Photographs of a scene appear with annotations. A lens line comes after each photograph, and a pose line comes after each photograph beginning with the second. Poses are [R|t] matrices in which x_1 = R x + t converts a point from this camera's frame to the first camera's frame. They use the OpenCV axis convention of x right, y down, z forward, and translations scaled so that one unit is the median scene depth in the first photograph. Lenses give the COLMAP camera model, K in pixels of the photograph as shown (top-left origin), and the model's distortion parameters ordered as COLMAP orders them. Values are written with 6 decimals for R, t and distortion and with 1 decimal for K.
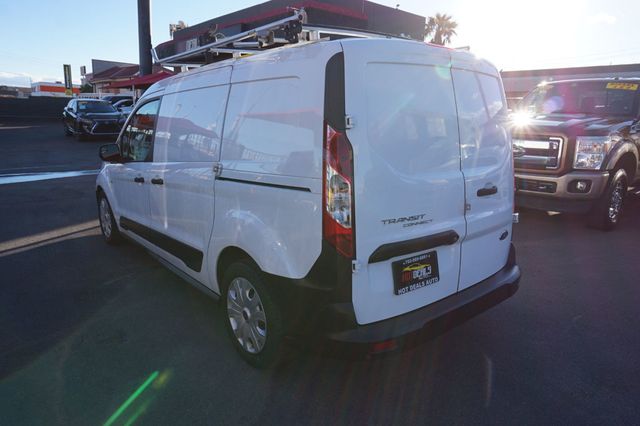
lens RADIAL K [[439.6, 0, 320.0], [0, 439.6, 213.0], [0, 0, 1]] dist [-0.052278, 0.048031]
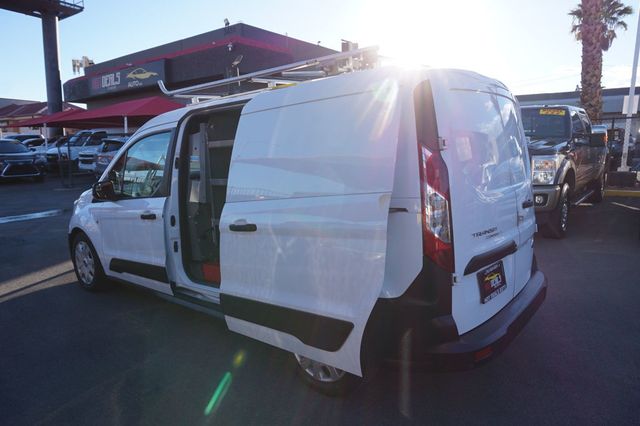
lens RADIAL K [[439.6, 0, 320.0], [0, 439.6, 213.0], [0, 0, 1]] dist [-0.052278, 0.048031]
pose [[0.980823, -0.060303, 0.185334, -0.330083], [0.073541, 0.995146, -0.065395, 0.006732], [-0.180491, 0.077771, 0.980497, 0.015945]]
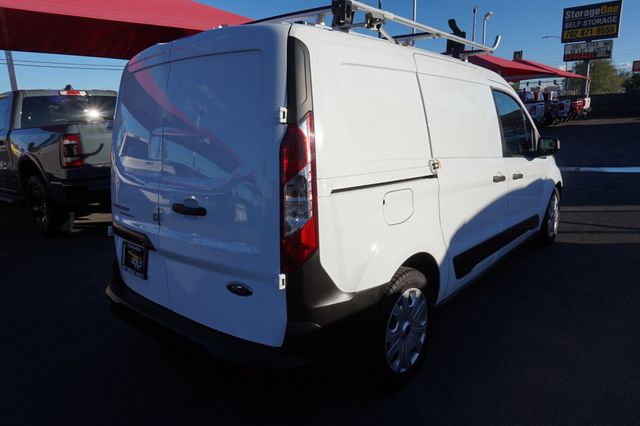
lens RADIAL K [[439.6, 0, 320.0], [0, 439.6, 213.0], [0, 0, 1]] dist [-0.052278, 0.048031]
pose [[0.159217, 0.191837, -0.968426, 1.158308], [-0.174713, 0.970931, 0.163609, -0.209267], [0.971661, 0.143147, 0.188105, 1.063719]]
